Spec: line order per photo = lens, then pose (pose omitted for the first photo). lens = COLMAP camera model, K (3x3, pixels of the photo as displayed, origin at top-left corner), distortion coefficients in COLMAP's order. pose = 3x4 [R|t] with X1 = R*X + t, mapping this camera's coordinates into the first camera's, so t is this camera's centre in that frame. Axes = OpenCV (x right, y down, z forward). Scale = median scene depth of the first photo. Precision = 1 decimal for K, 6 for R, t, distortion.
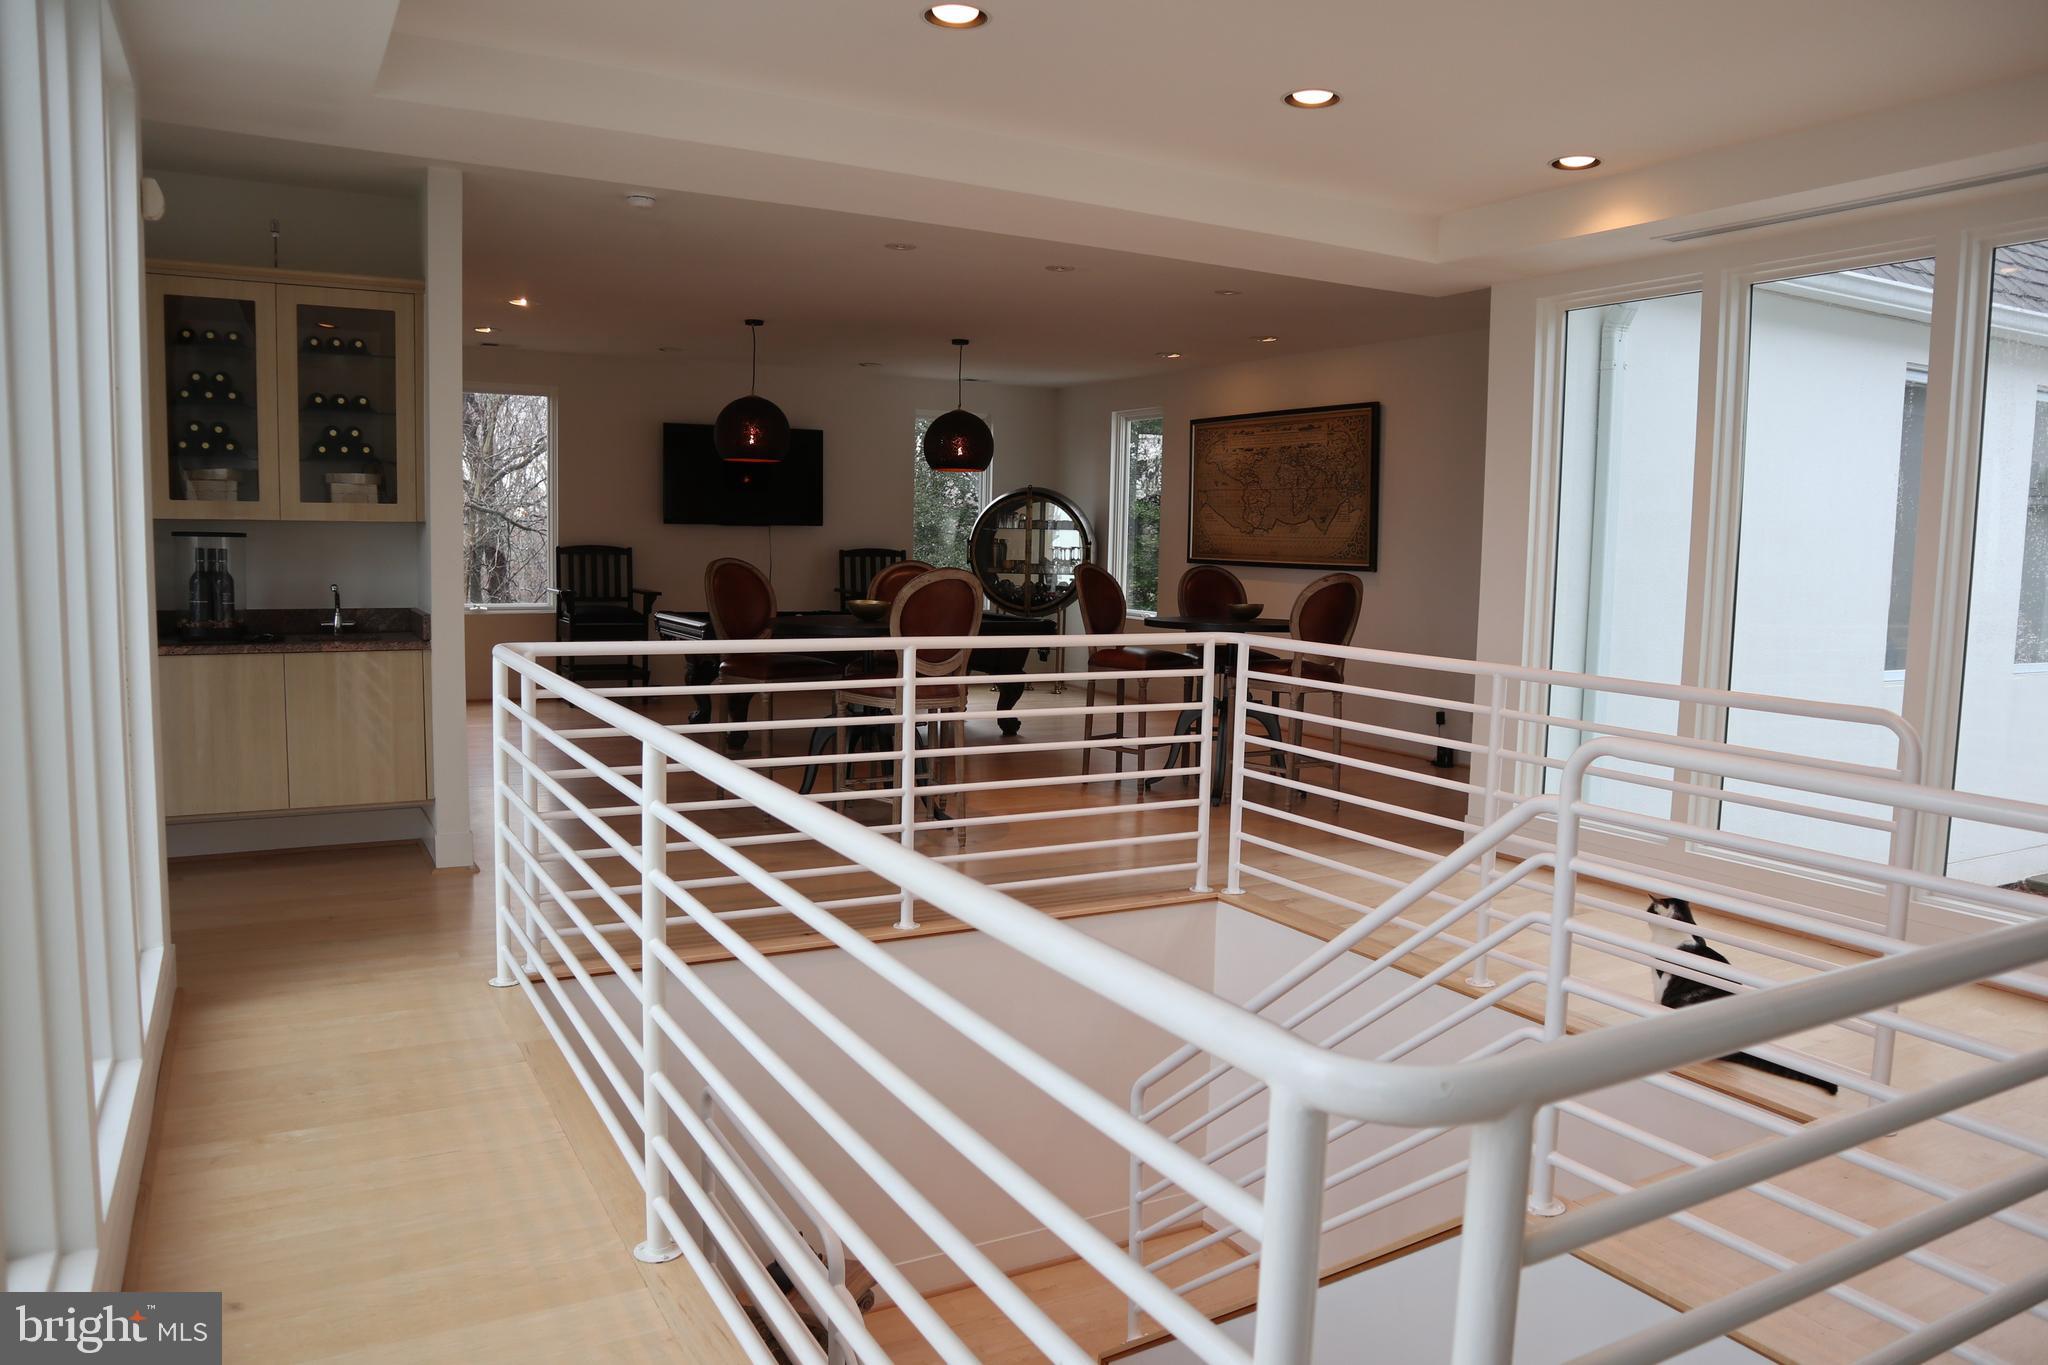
lens RADIAL K [[1434.8, 0, 989.5], [0, 1434.8, 673.6], [0, 0, 1]] dist [-0.052652, 0.003419]
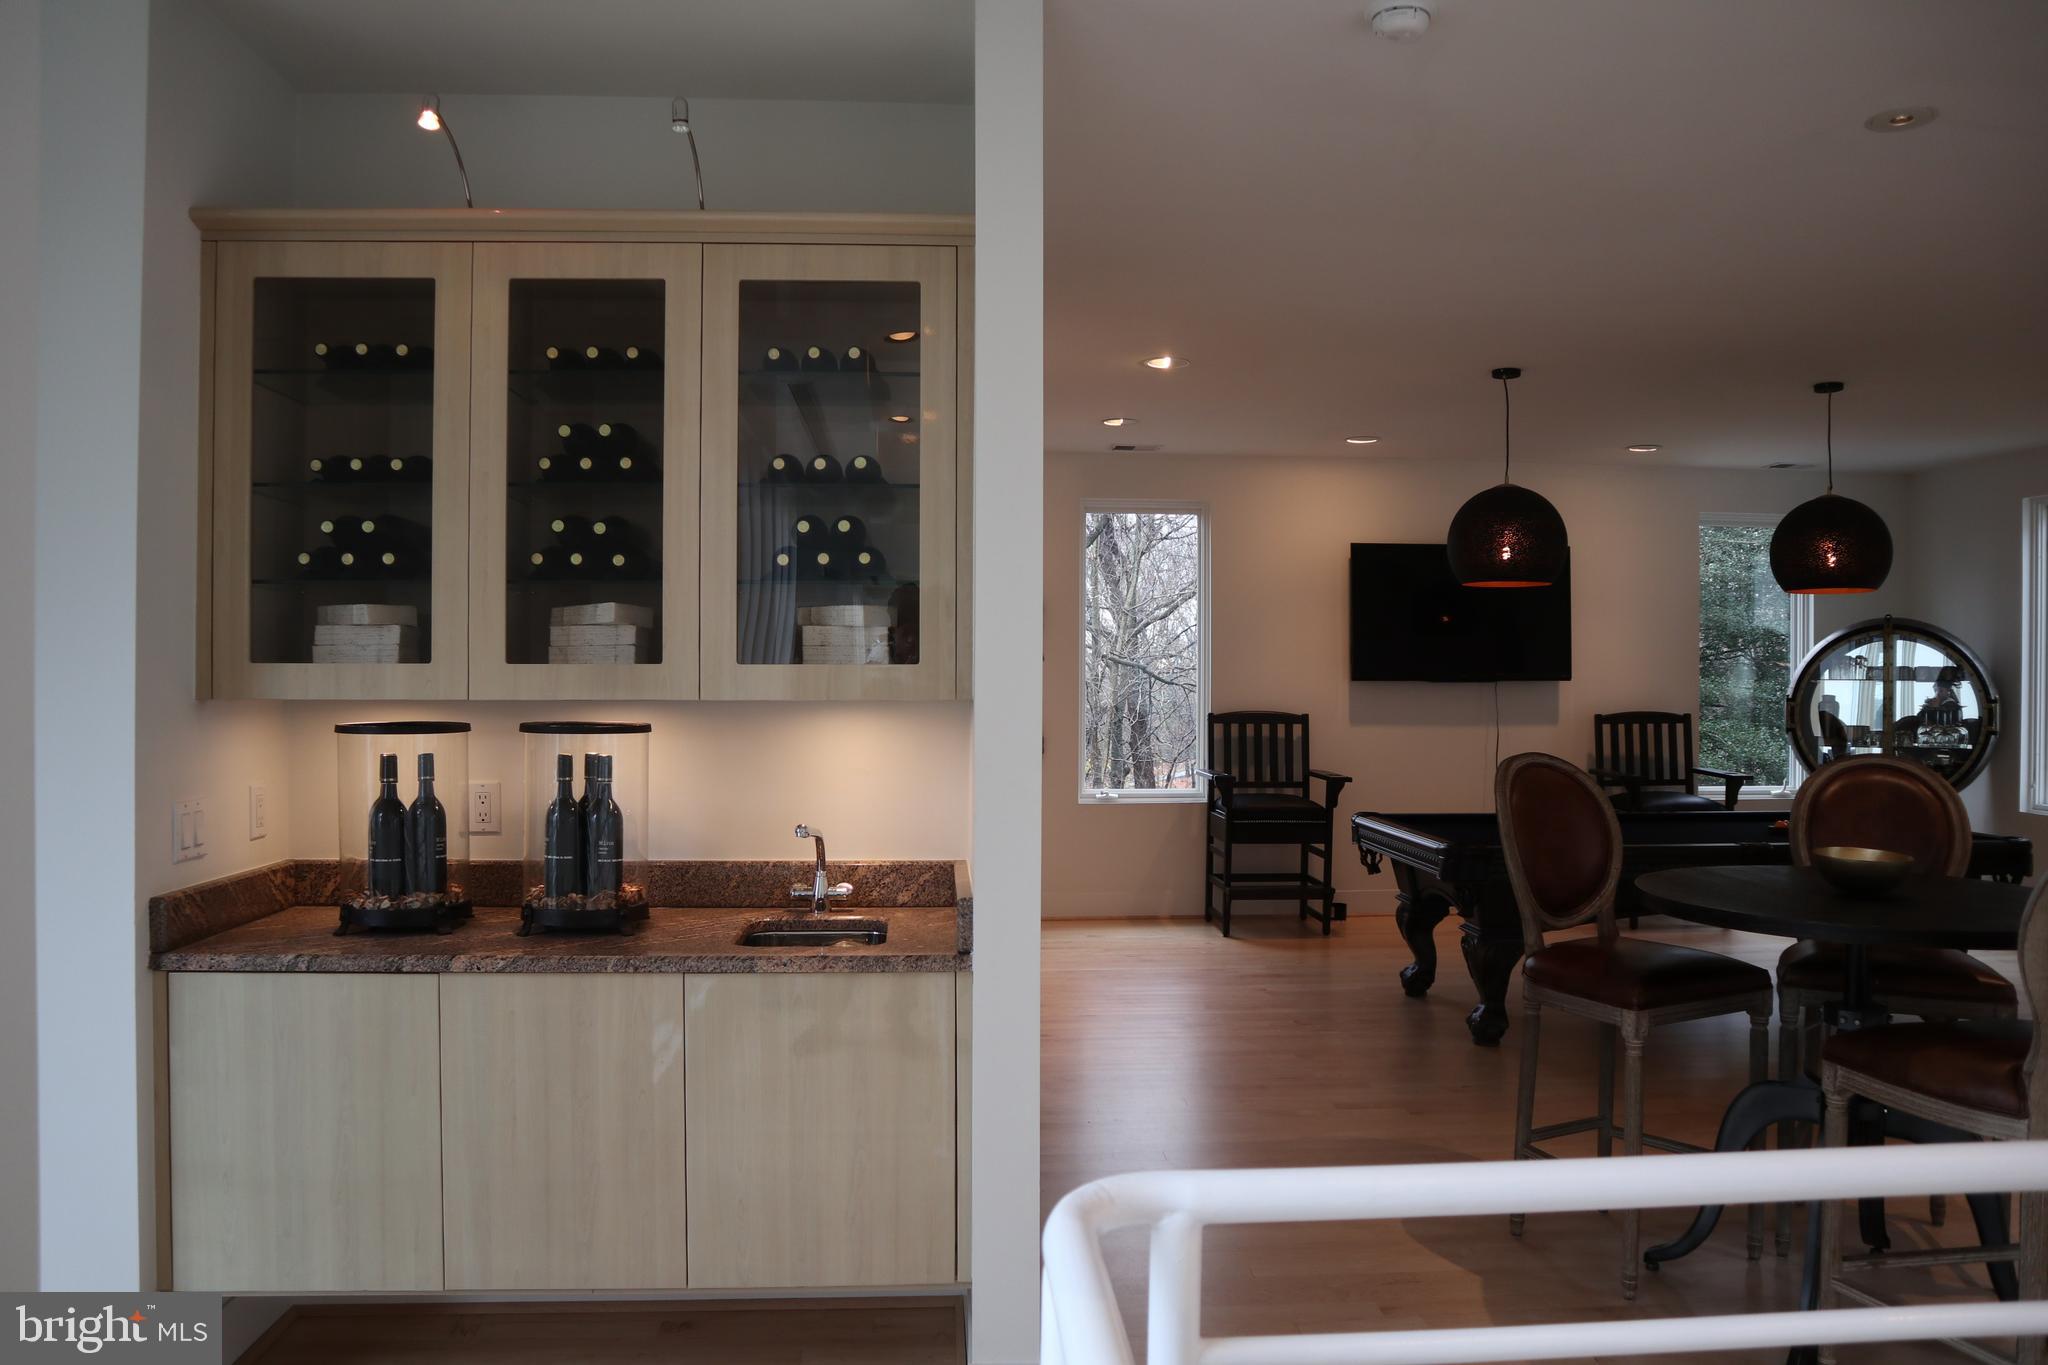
lens RADIAL K [[1426.0, 0, 1019.3], [0, 1426.0, 658.2], [0, 0, 1]] dist [-0.187758, 0.000734]
pose [[0.914249, -0.019736, -0.404673, -0.096280], [-0.026199, 0.993843, -0.107659, -0.036096], [0.404306, 0.109030, 0.908102, 0.294001]]
